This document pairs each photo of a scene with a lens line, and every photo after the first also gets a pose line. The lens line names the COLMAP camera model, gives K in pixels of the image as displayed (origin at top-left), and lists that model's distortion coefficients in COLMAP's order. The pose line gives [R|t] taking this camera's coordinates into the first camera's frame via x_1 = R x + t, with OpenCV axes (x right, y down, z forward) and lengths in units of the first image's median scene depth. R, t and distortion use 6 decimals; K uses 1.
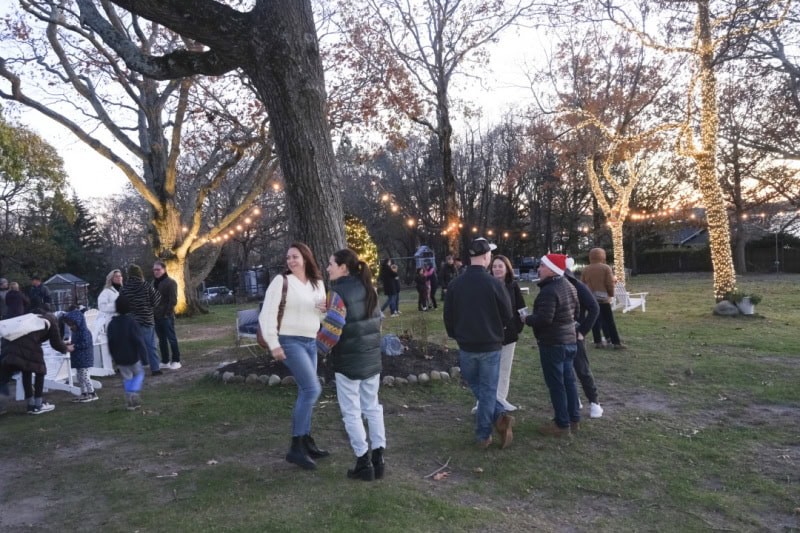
lens RADIAL K [[641.3, 0, 394.1], [0, 641.3, 267.3], [0, 0, 1]] dist [0.037153, 0.009664]
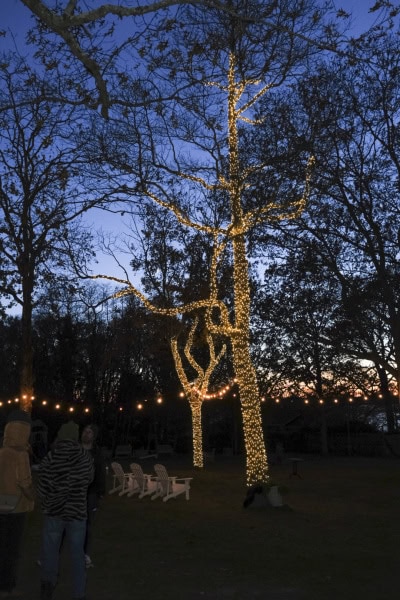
lens RADIAL K [[545.1, 0, 200.0], [0, 545.1, 300.0], [0, 0, 1]] dist [0.037281, -0.000255]
pose [[0.972674, 0.085909, 0.215695, 0.239573], [-0.028974, 0.966676, -0.254359, -0.009409], [-0.230359, 0.241159, 0.942750, 0.217976]]
